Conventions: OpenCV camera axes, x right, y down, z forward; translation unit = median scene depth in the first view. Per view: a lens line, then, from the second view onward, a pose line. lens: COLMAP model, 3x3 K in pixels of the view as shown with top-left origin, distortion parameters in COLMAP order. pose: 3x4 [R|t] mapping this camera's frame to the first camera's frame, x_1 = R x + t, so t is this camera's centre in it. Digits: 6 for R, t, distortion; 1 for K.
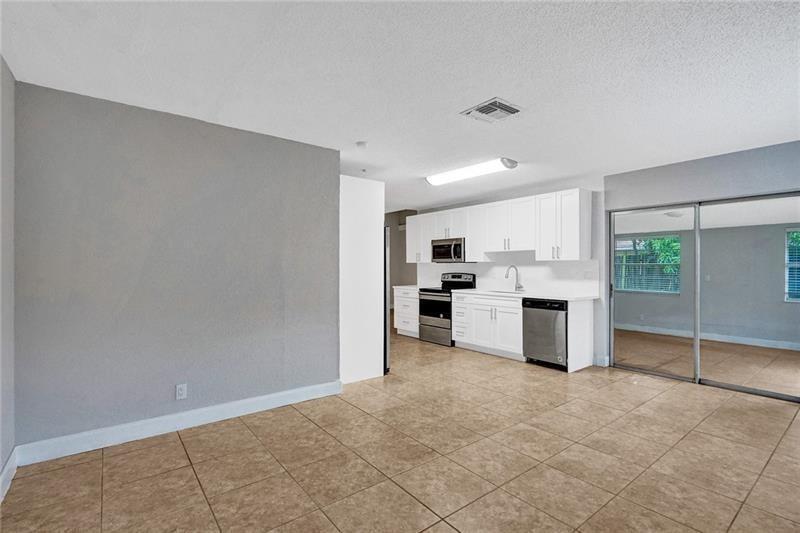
lens RADIAL K [[388.2, 0, 381.0], [0, 388.2, 268.5], [0, 0, 1]] dist [-0.001244, -0.000708]
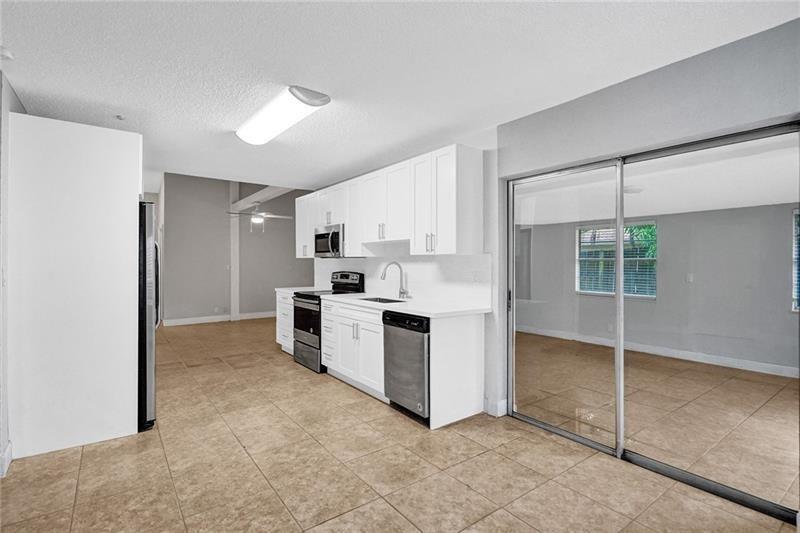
lens RADIAL K [[388.2, 0, 401.1], [0, 388.2, 264.7], [0, 0, 1]] dist [-0.001244, -0.000708]
pose [[0.999702, -0.001282, -0.024367, 0.383560], [0.001387, 0.999990, 0.004258, -0.005689], [0.024362, -0.004291, 0.999694, 0.304685]]
